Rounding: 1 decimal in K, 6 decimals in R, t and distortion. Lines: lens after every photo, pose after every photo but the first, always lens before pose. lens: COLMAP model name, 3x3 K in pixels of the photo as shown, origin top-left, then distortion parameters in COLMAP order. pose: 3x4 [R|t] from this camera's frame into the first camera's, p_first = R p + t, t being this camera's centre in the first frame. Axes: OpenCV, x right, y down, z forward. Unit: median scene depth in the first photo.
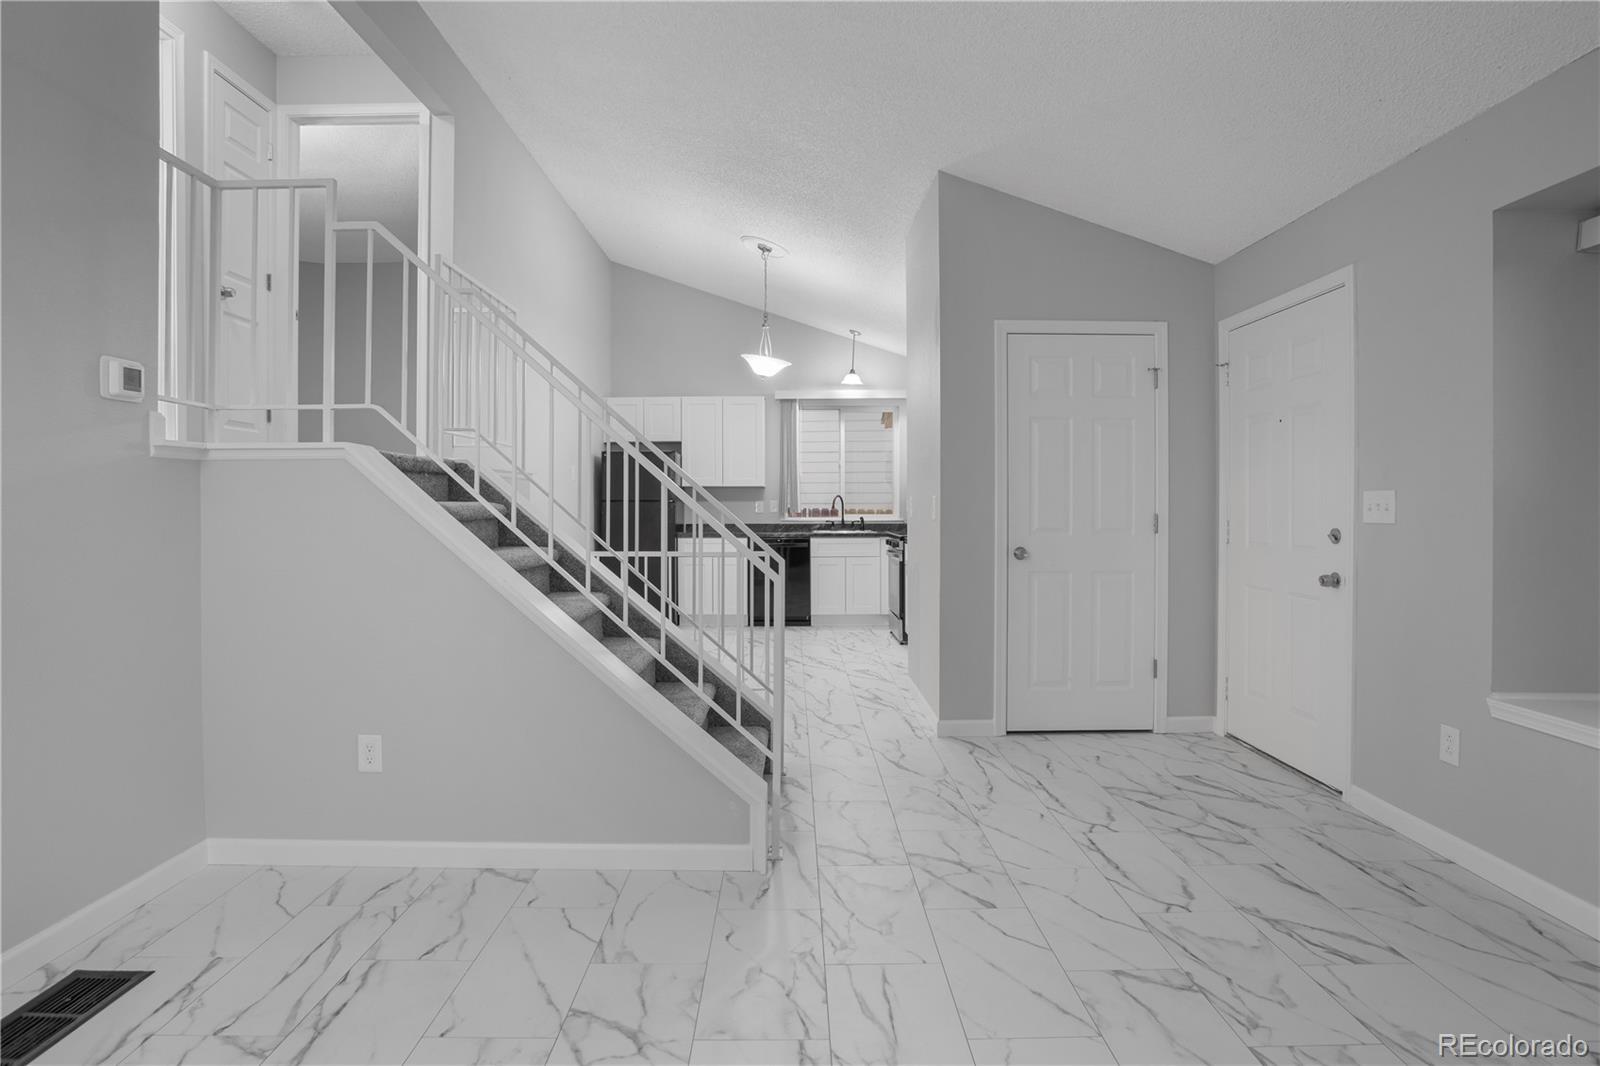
lens RADIAL K [[845.7, 0, 799.0], [0, 845.7, 511.3], [0, 0, 1]] dist [-0.065062, 0.031178]
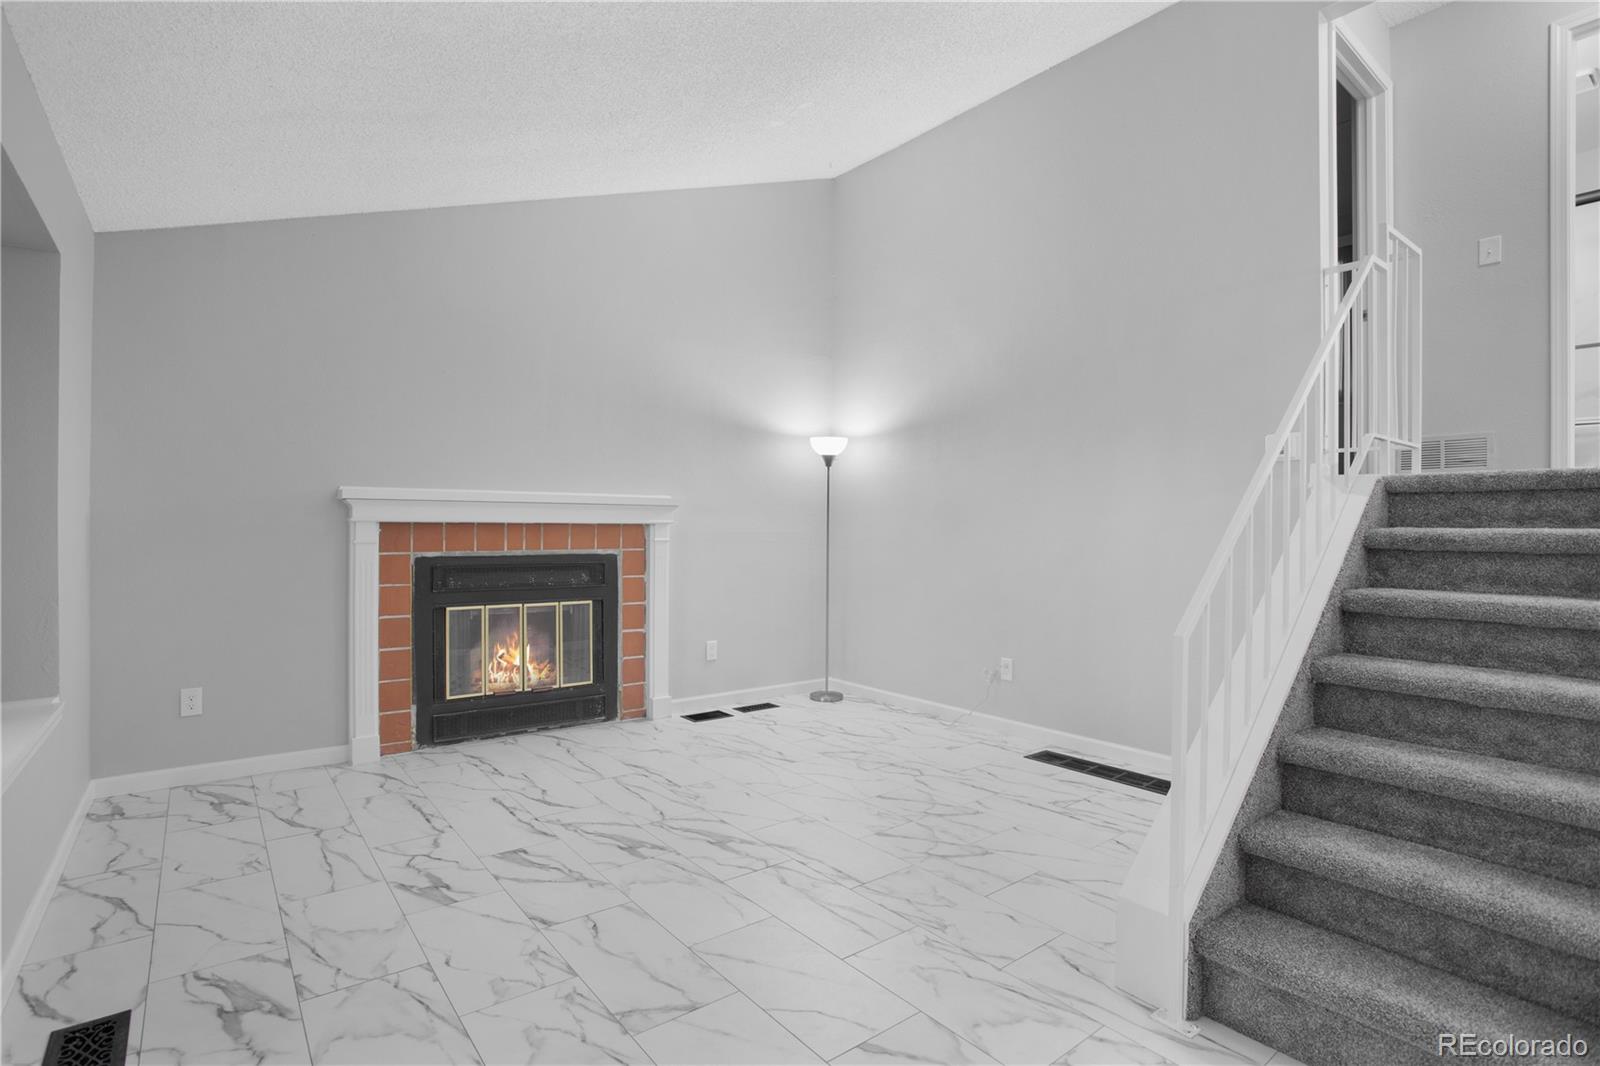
lens RADIAL K [[785.8, 0, 800.0], [0, 785.8, 533.0], [0, 0, 1]] dist [-0.079871, 0.033907]
pose [[-0.791069, 0.000136, -0.611728, 0.504135], [-0.011340, 0.999825, 0.014887, -0.009971], [0.611622, 0.018713, -0.790928, 1.071699]]
